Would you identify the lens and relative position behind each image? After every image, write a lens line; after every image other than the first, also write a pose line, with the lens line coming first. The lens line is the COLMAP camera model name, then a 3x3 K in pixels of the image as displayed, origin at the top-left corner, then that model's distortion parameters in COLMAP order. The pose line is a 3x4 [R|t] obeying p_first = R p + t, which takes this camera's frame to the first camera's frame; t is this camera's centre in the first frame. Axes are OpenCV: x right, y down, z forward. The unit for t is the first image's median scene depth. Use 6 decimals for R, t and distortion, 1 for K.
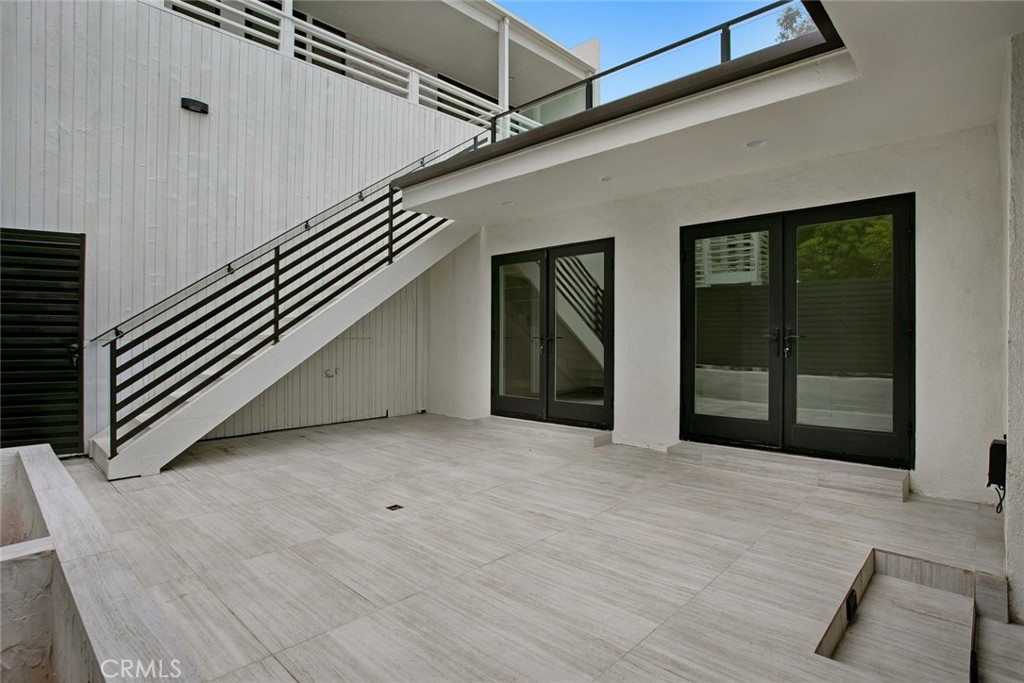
lens RADIAL K [[531.5, 0, 512.0], [0, 531.5, 341.5], [0, 0, 1]] dist [-0.058250, 0.022946]
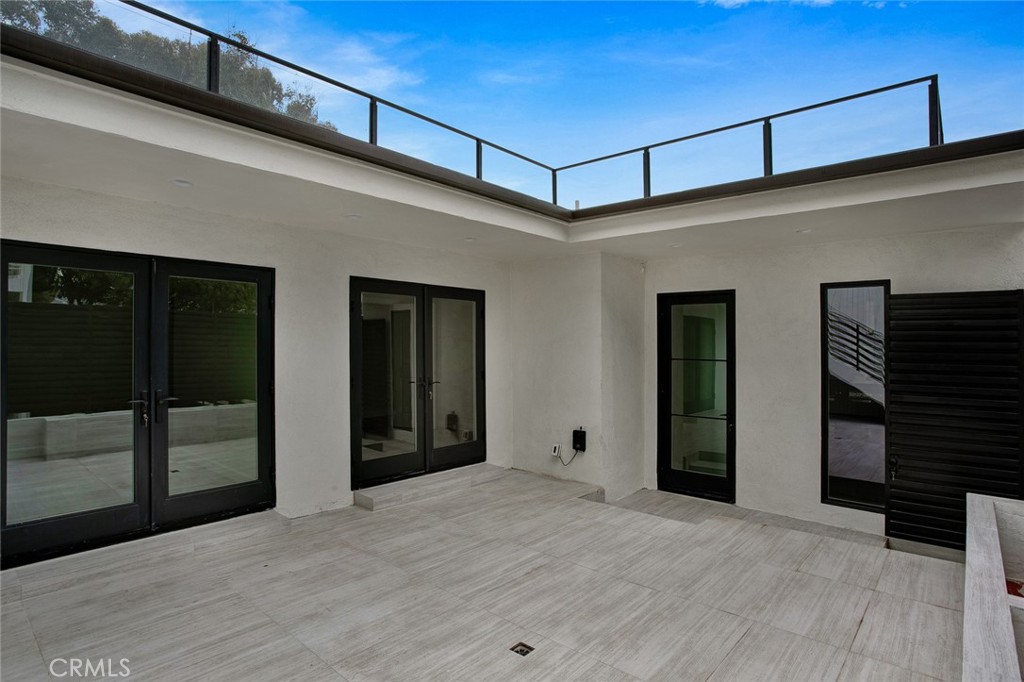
lens RADIAL K [[531.5, 0, 512.0], [0, 531.5, 341.0], [0, 0, 1]] dist [-0.058250, 0.022946]
pose [[-0.038327, 0.017479, 0.999112, -1.023330], [0.001091, 0.999847, -0.017450, -0.116758], [-0.999265, 0.000421, -0.038340, 1.096278]]
